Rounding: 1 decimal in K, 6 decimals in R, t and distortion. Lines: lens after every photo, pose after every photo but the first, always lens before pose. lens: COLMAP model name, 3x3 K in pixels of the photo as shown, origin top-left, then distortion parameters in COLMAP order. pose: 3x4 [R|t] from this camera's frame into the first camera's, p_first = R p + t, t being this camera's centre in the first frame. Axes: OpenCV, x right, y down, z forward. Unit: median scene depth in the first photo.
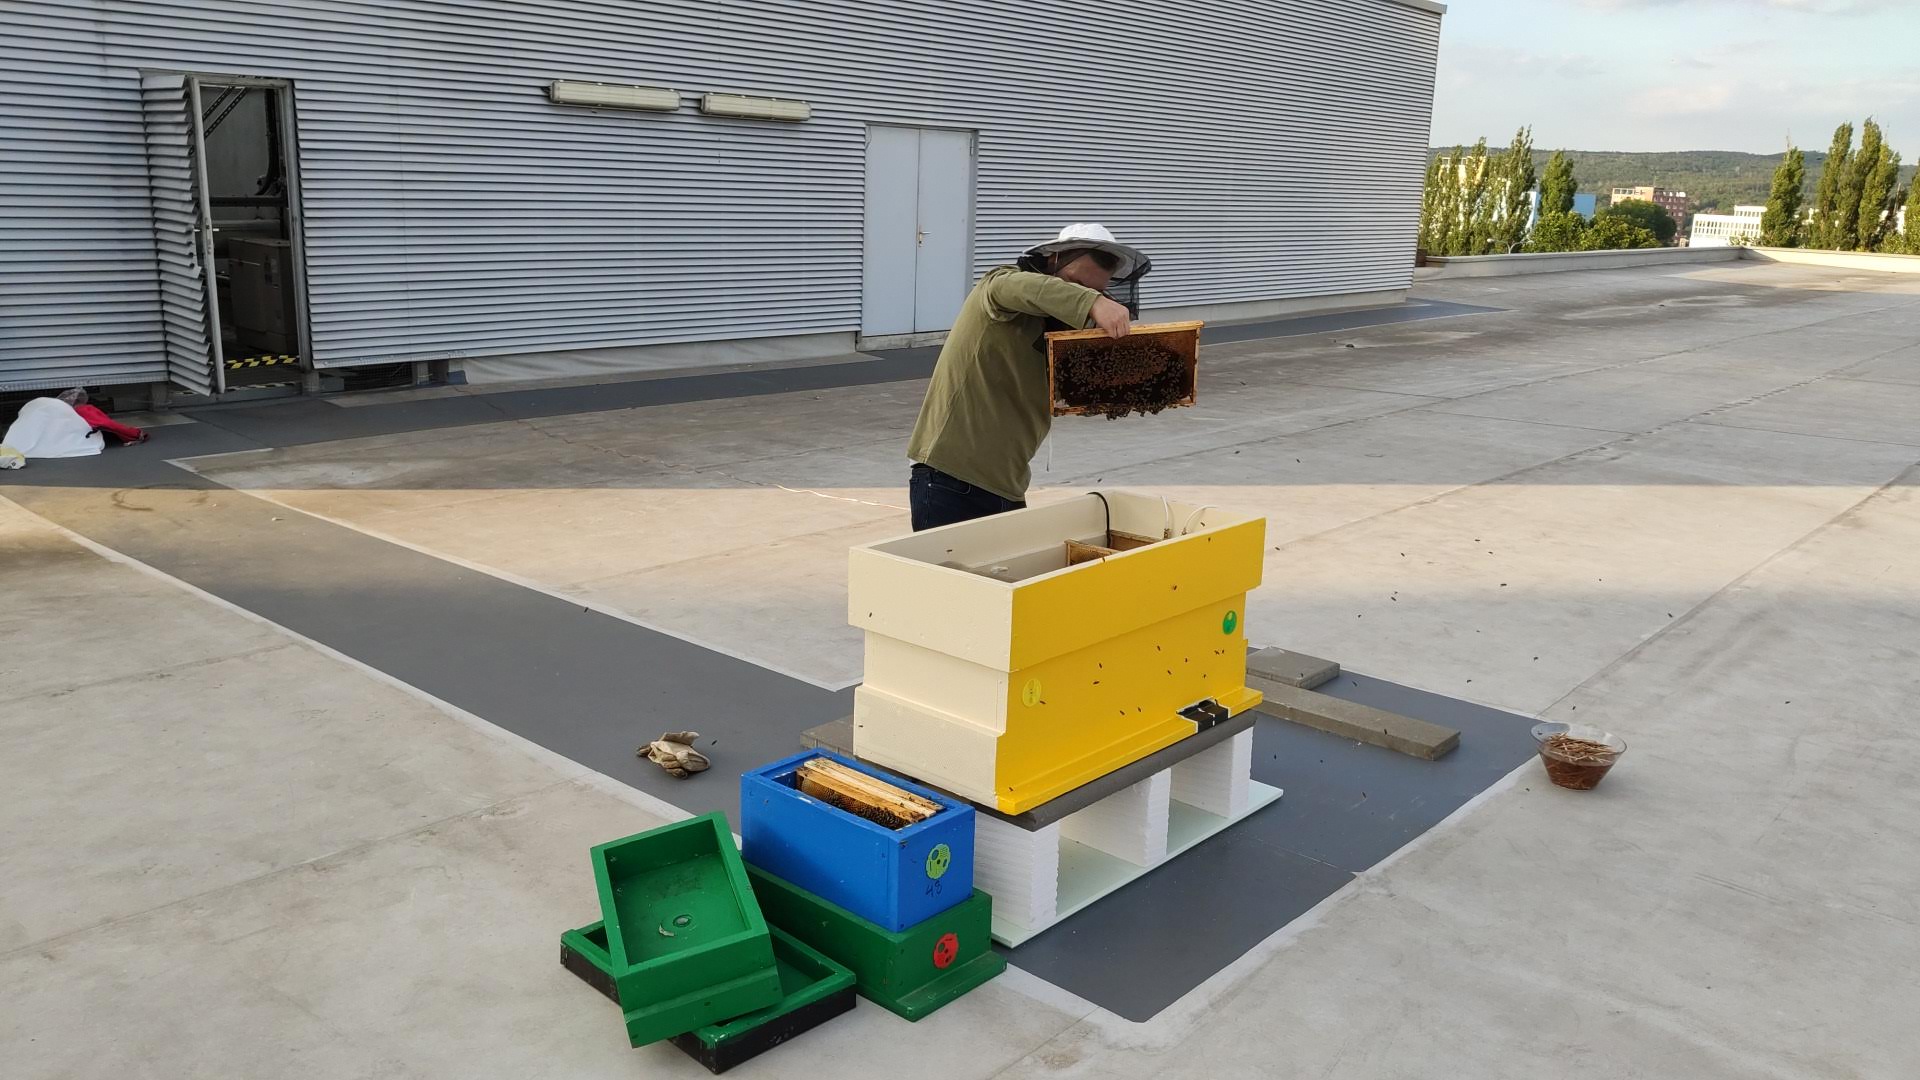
lens RADIAL K [[1437.3, 0, 960.0], [0, 1437.3, 540.0], [0, 0, 1]] dist [0.024248, -0.051369]
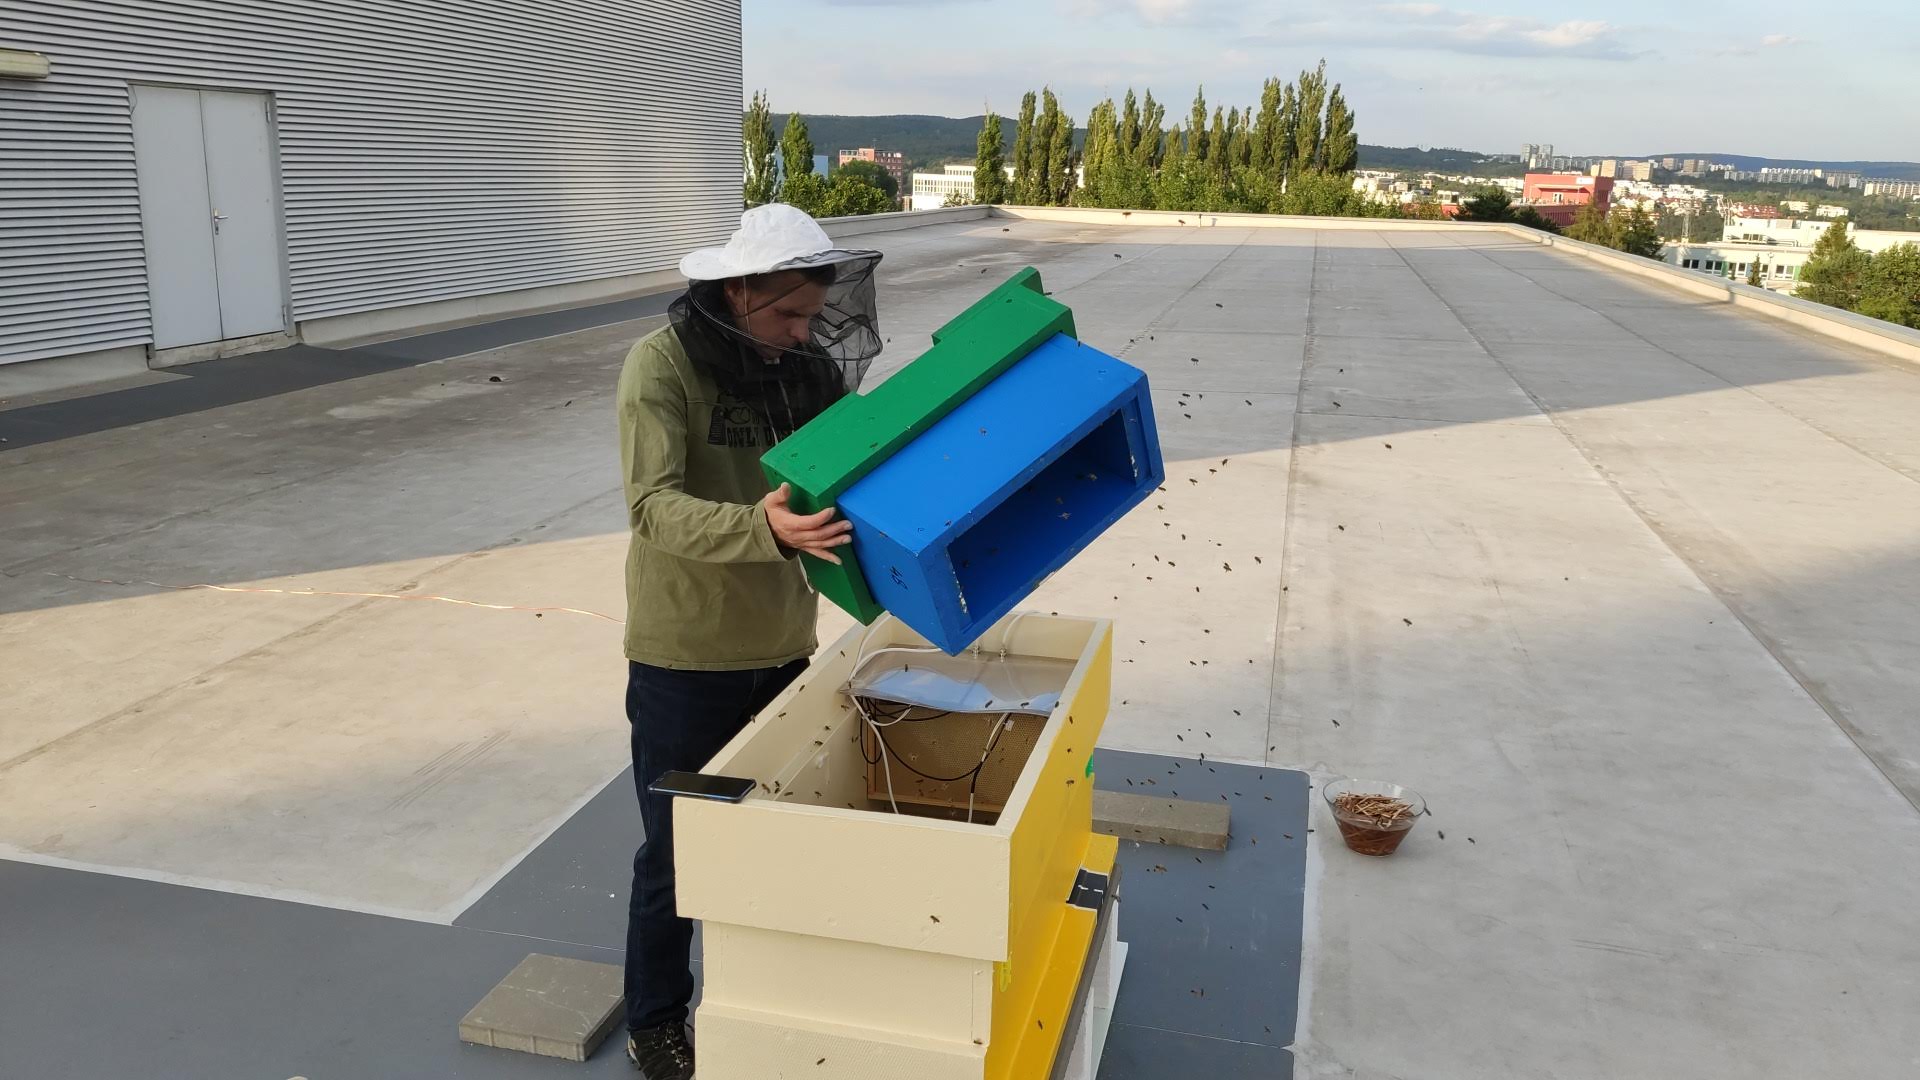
lens RADIAL K [[1437.3, 0, 960.0], [0, 1437.3, 540.0], [0, 0, 1]] dist [0.024248, -0.051369]
pose [[0.880522, -0.126834, 0.456721, -0.066663], [0.115545, 0.991904, 0.052694, -0.034934], [-0.459707, 0.006373, 0.888048, 0.109450]]
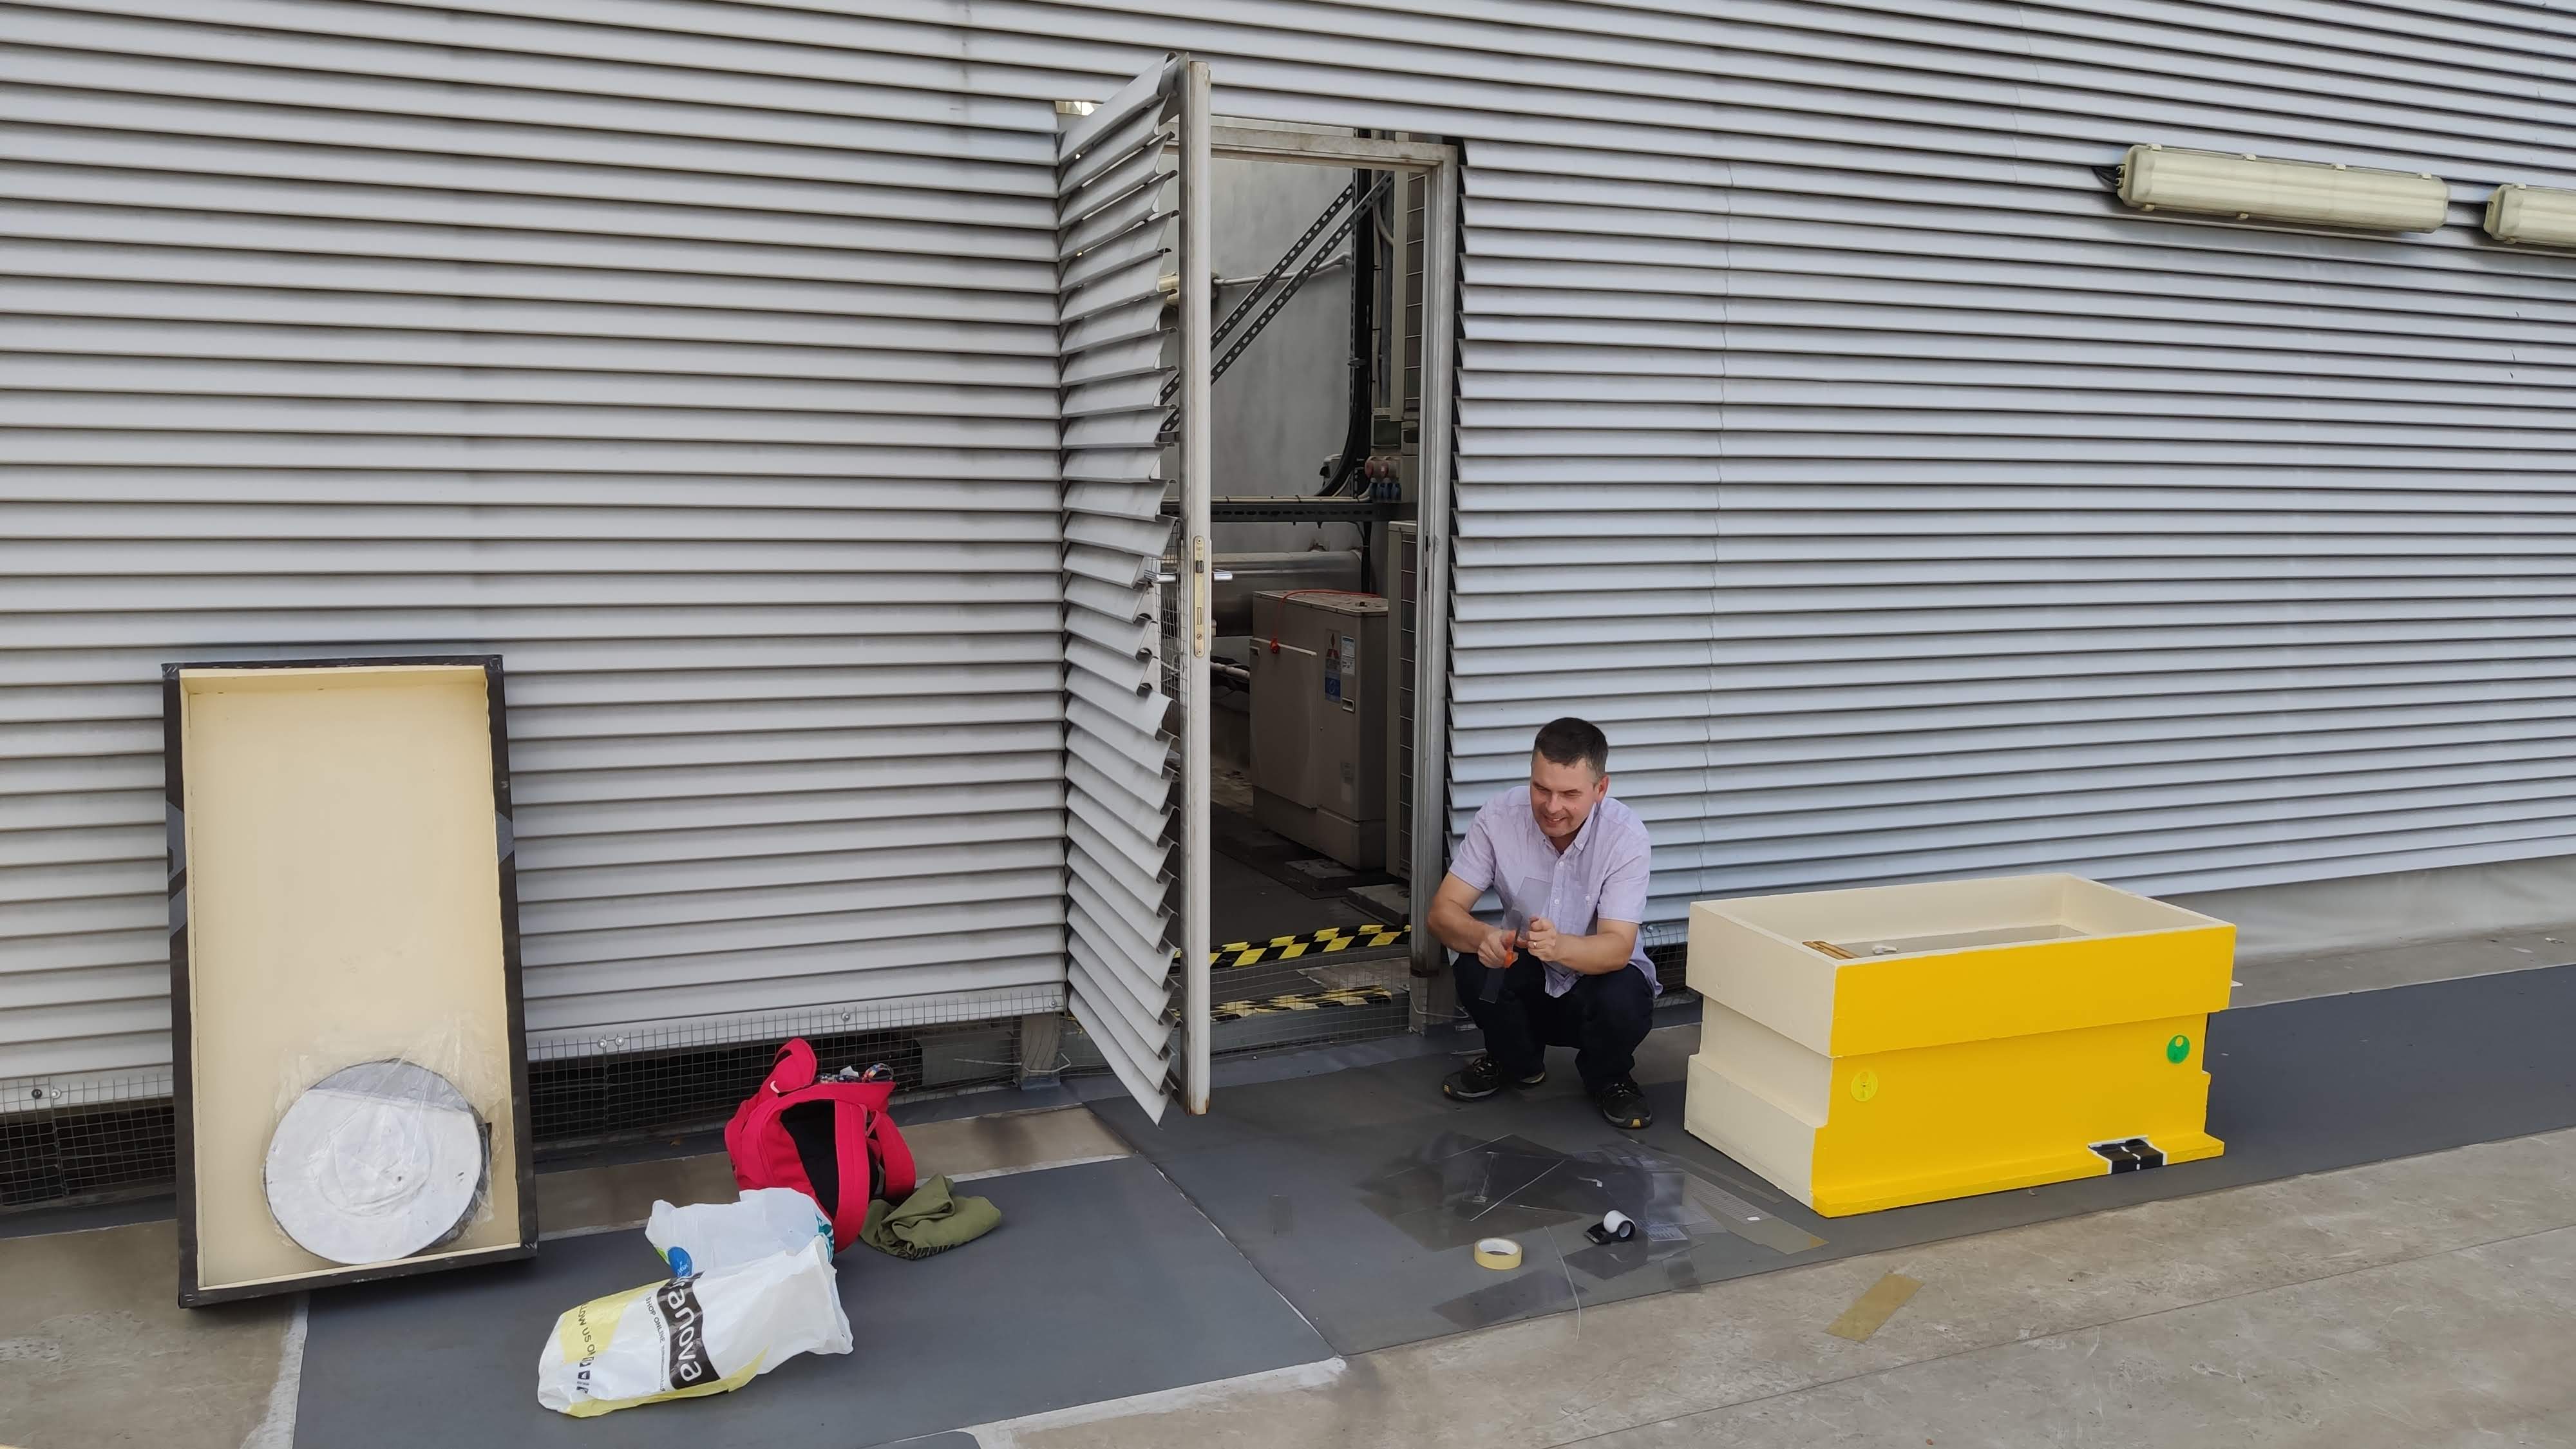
lens RADIAL K [[2070.1, 0, 1353.8], [0, 2070.1, 725.4], [0, 0, 1]] dist [-0.031290, -0.014448]
pose [[0.916737, 0.022195, -0.398873, -0.253537], [-0.076132, 0.989863, -0.119896, -0.107051], [0.392169, 0.140280, 0.909134, 0.495526]]
